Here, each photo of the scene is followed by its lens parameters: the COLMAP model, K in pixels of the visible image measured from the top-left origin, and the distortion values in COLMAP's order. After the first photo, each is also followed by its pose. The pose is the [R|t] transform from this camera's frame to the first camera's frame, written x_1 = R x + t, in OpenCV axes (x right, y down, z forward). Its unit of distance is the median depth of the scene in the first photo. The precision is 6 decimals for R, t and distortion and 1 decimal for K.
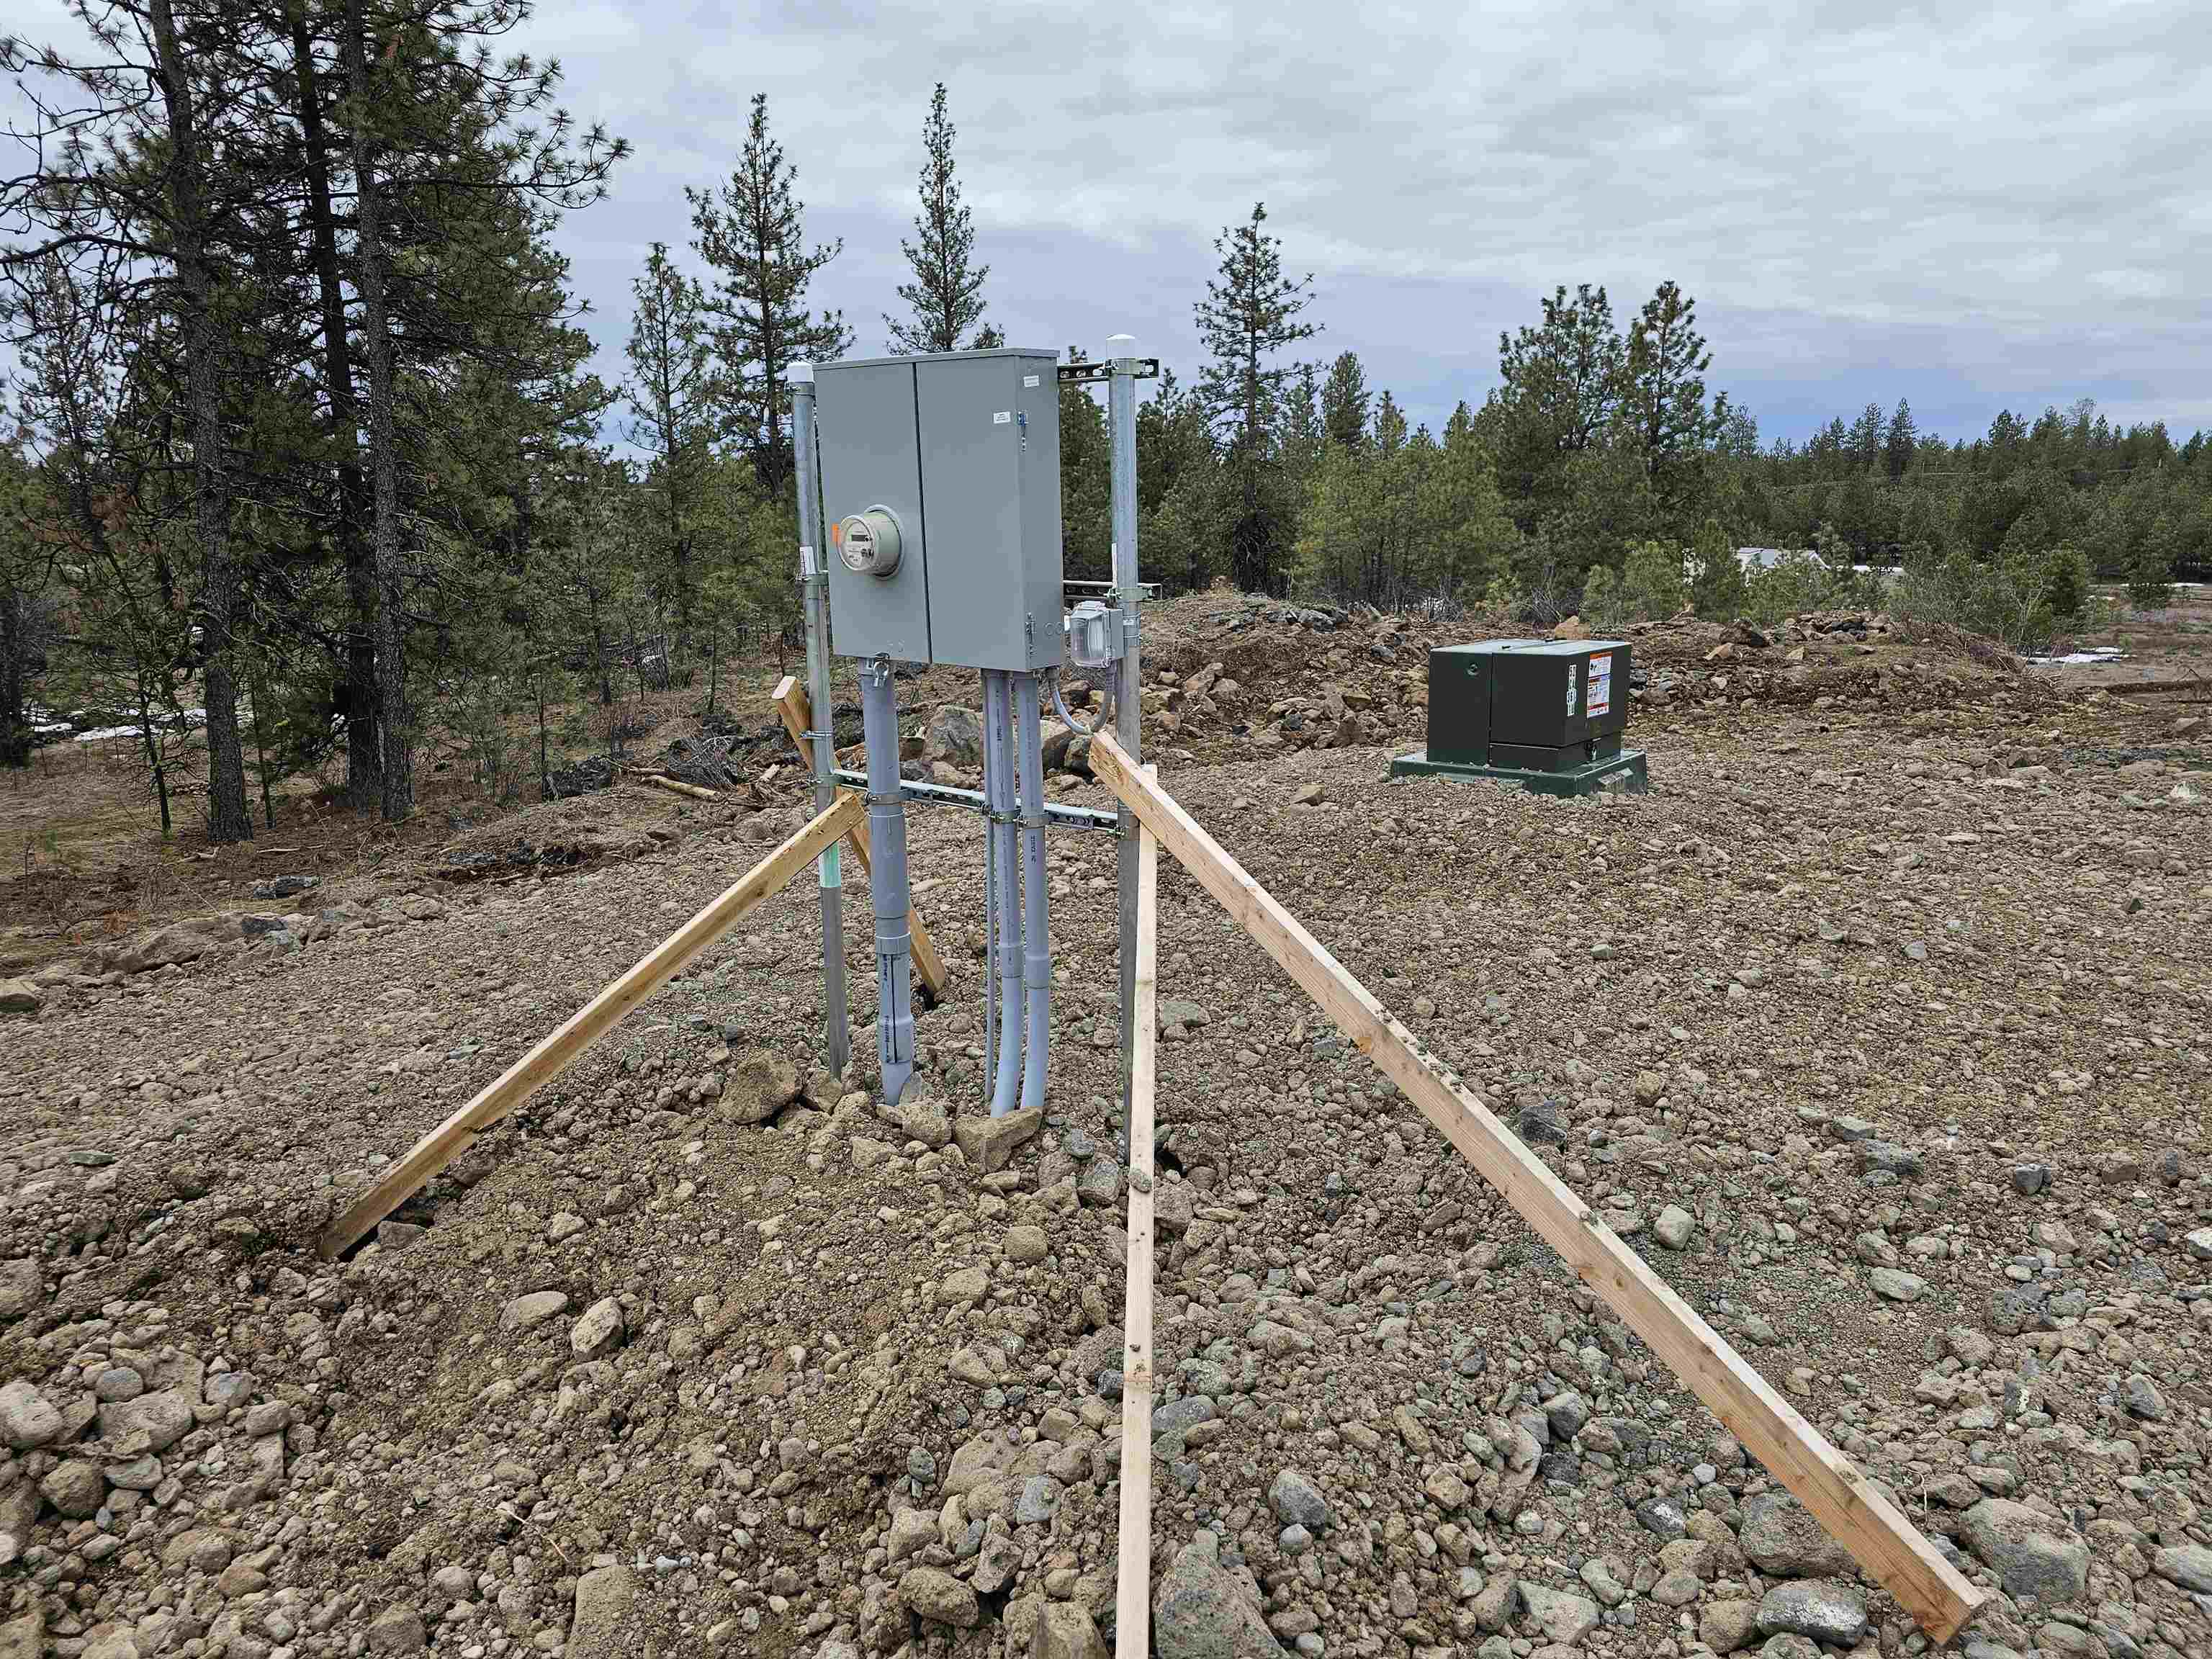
lens RADIAL K [[1474.3, 0, 1127.0], [0, 1474.3, 827.0], [0, 0, 1]] dist [0.048014, -0.039257]
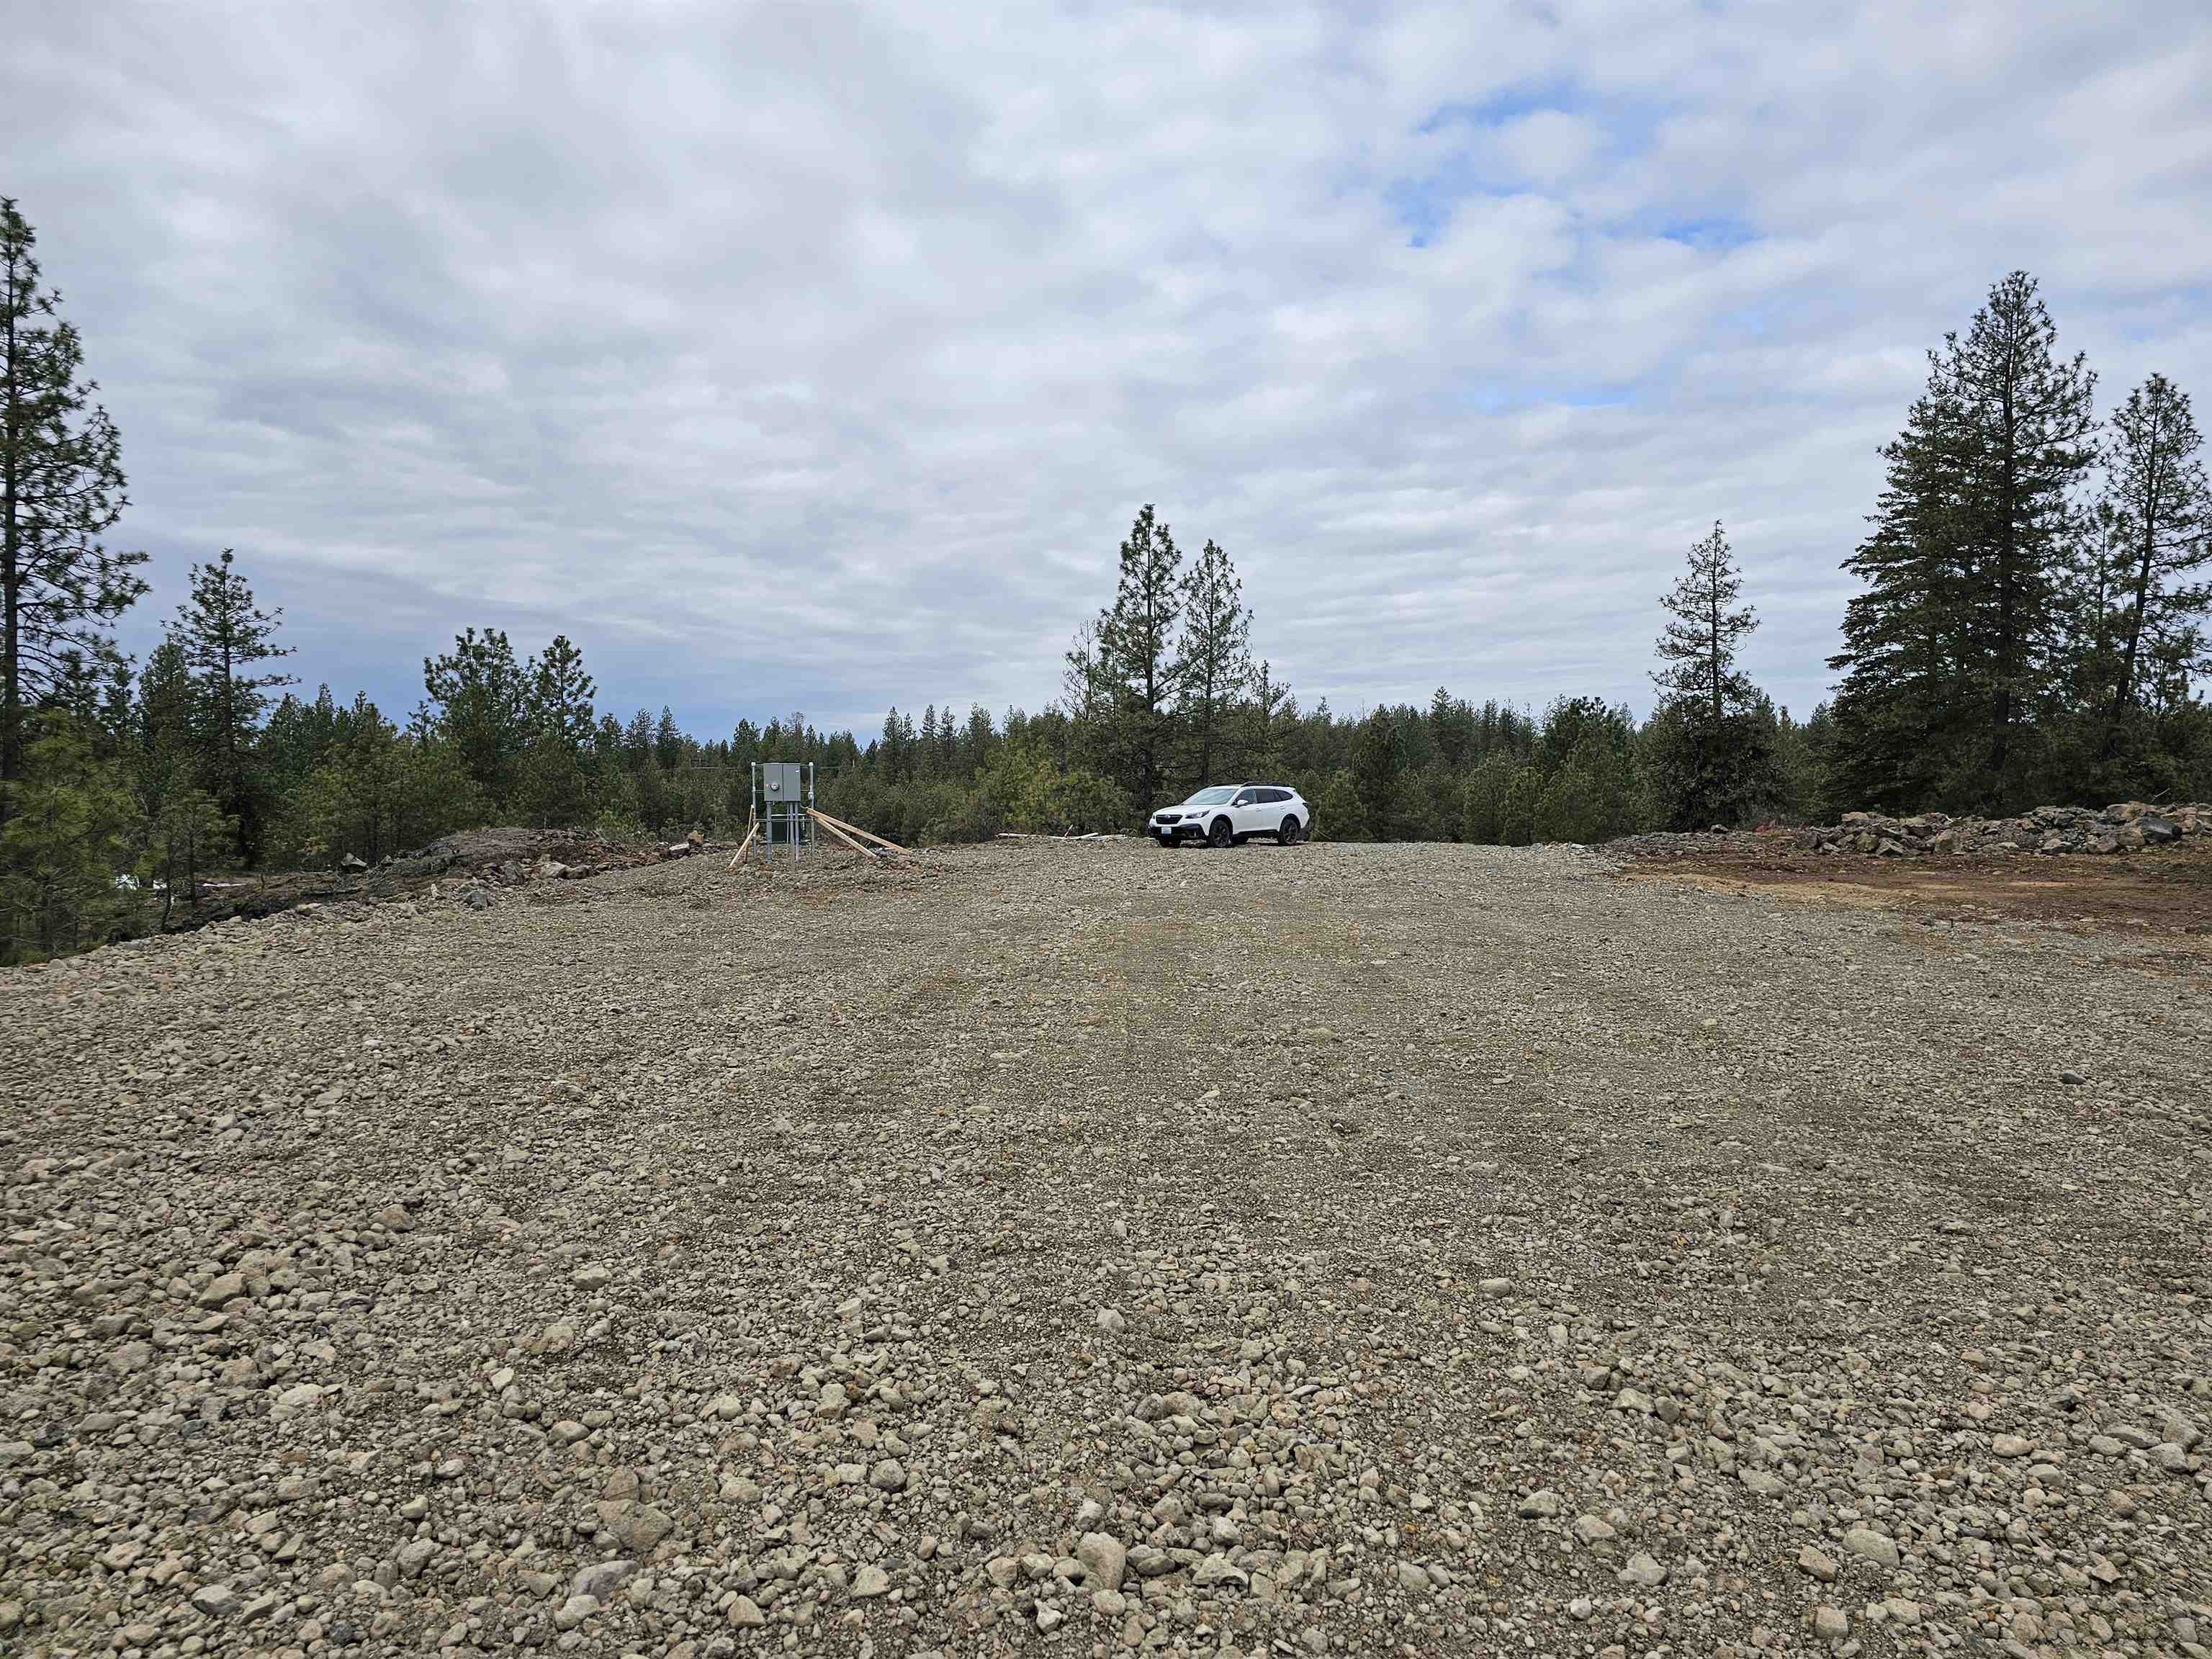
lens RADIAL K [[1474.3, 0, 1079.3], [0, 1474.3, 885.1], [0, 0, 1]] dist [0.048014, -0.039257]
pose [[0.734046, -0.045522, 0.677572, -0.226141], [0.147128, 0.984714, -0.093233, 0.067043], [-0.662971, 0.168127, 0.729523, -0.297412]]
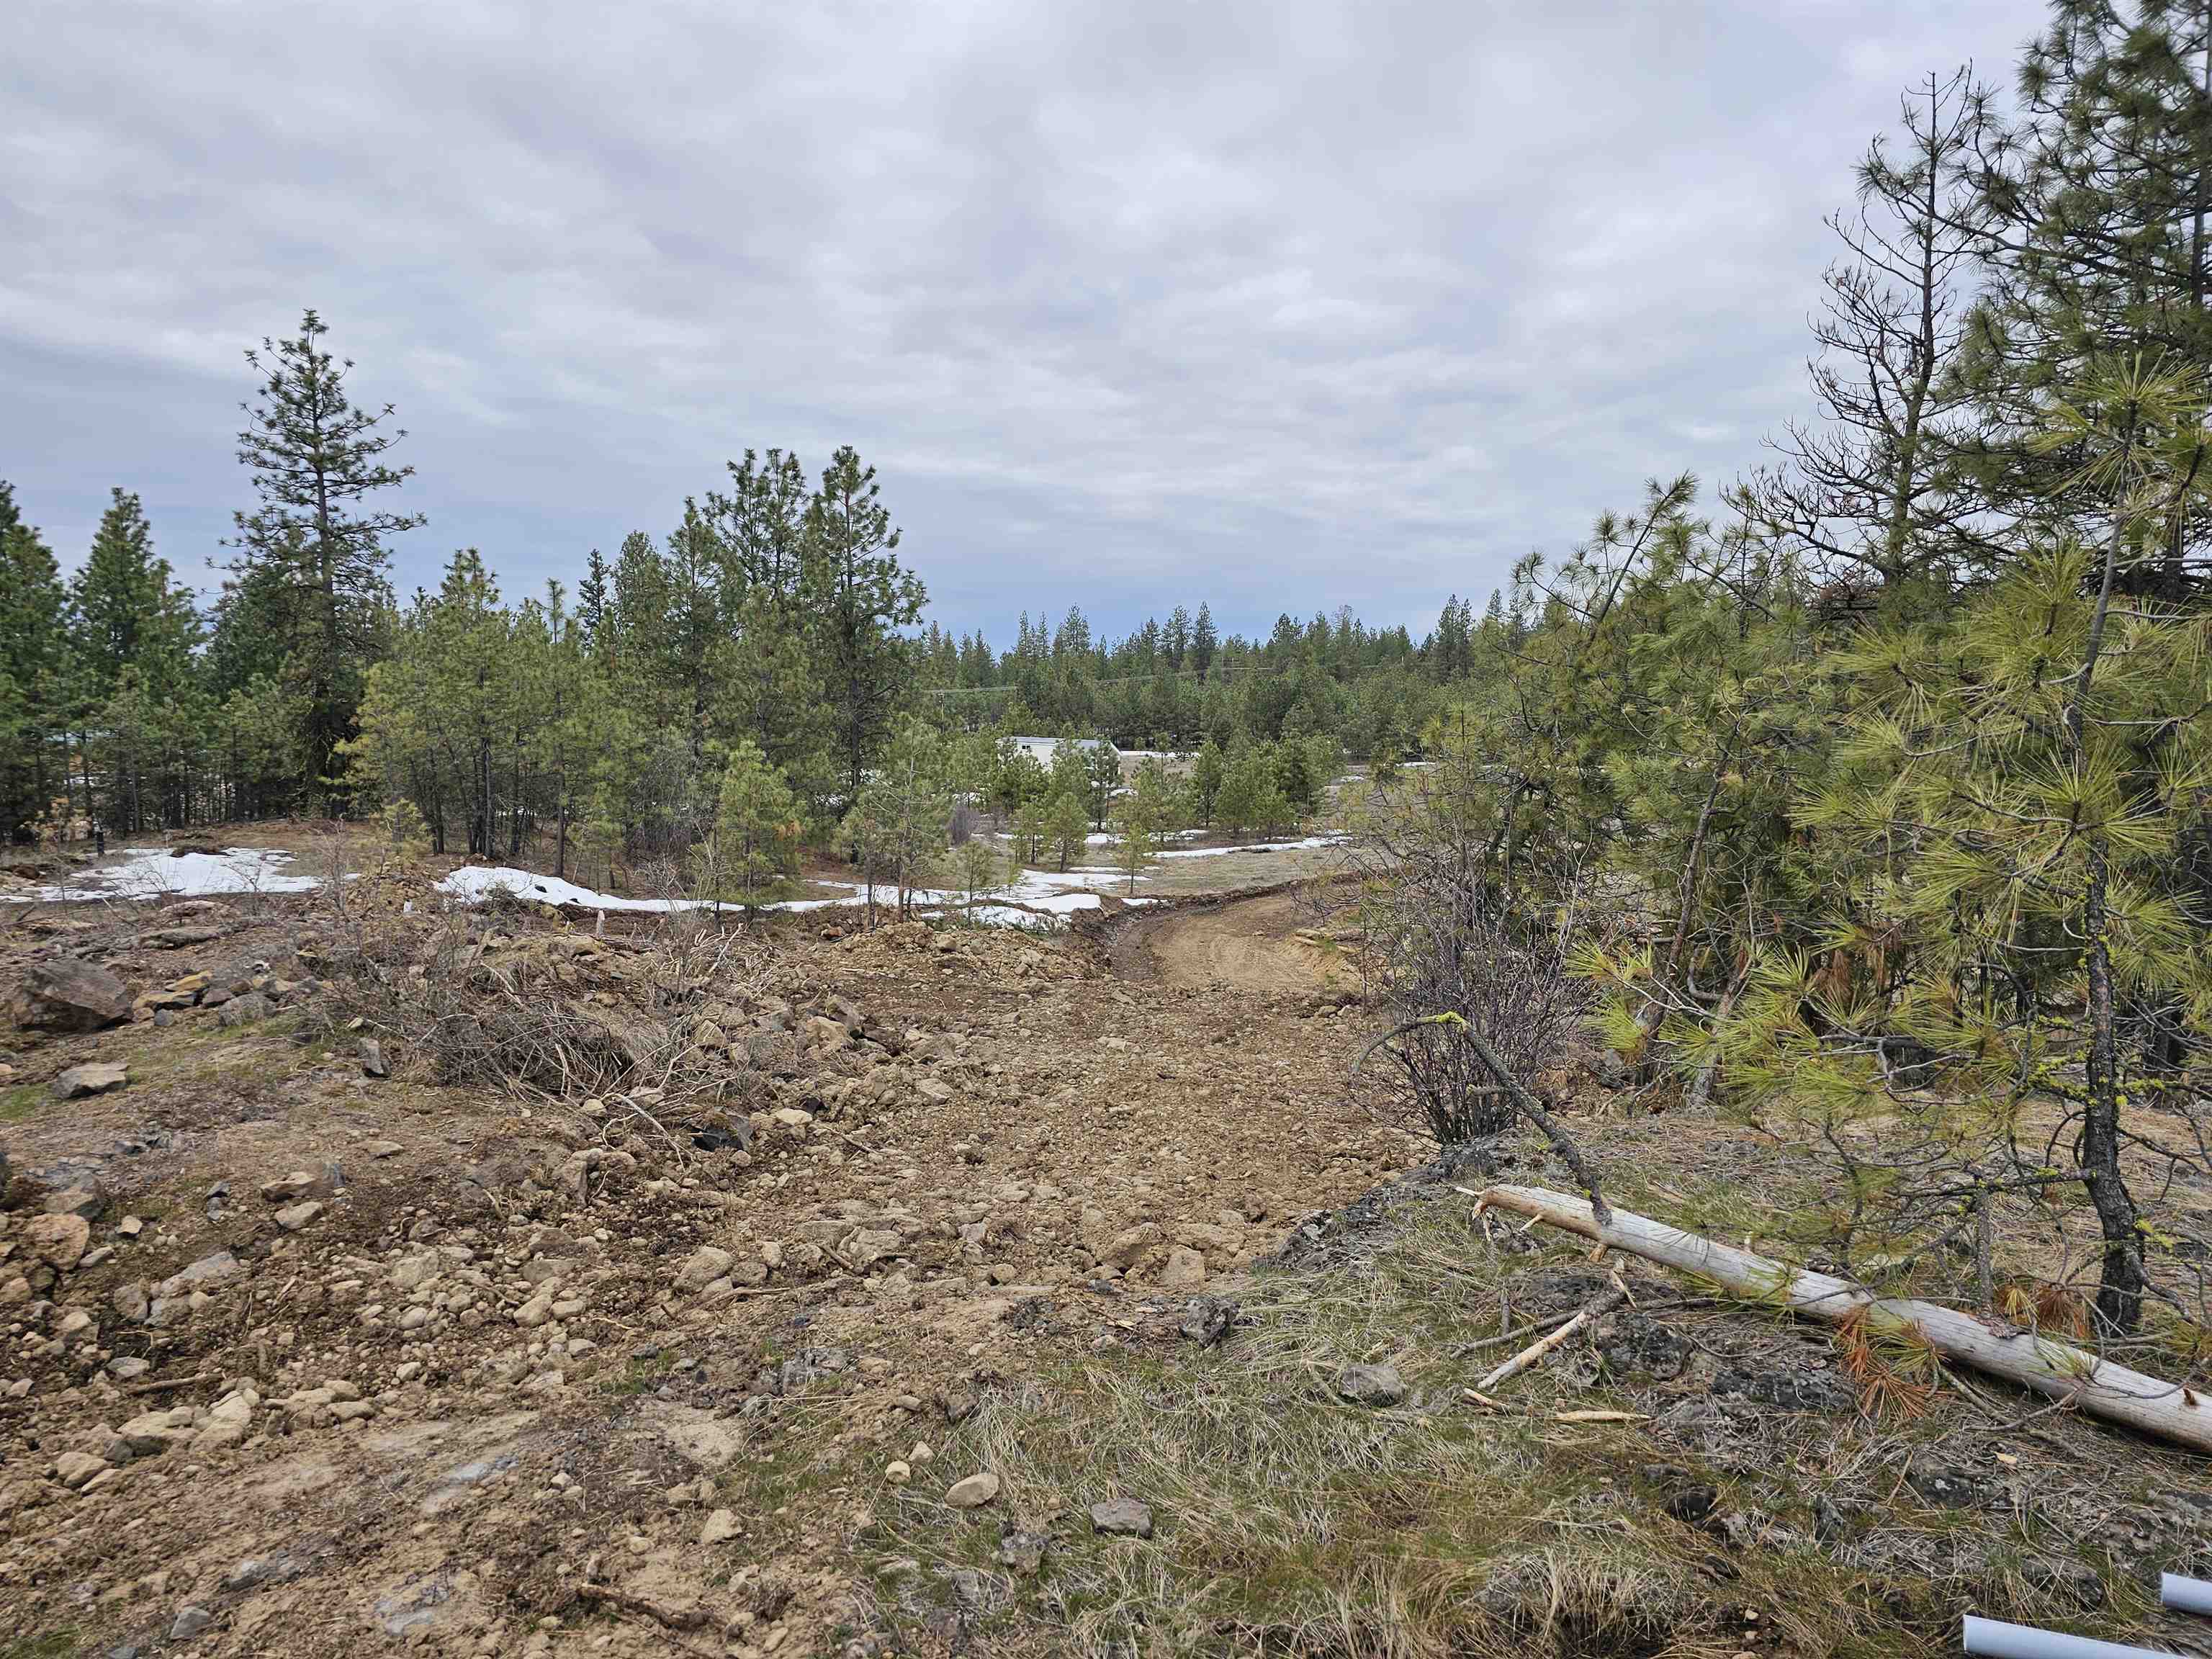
lens RADIAL K [[1474.3, 0, 1104.5], [0, 1474.3, 846.6], [0, 0, 1]] dist [0.048014, -0.039257]
pose [[0.927793, -0.040207, 0.370922, 0.160394], [0.081380, 0.992047, -0.096020, -0.033170], [-0.364111, 0.119273, 0.923687, 0.153949]]
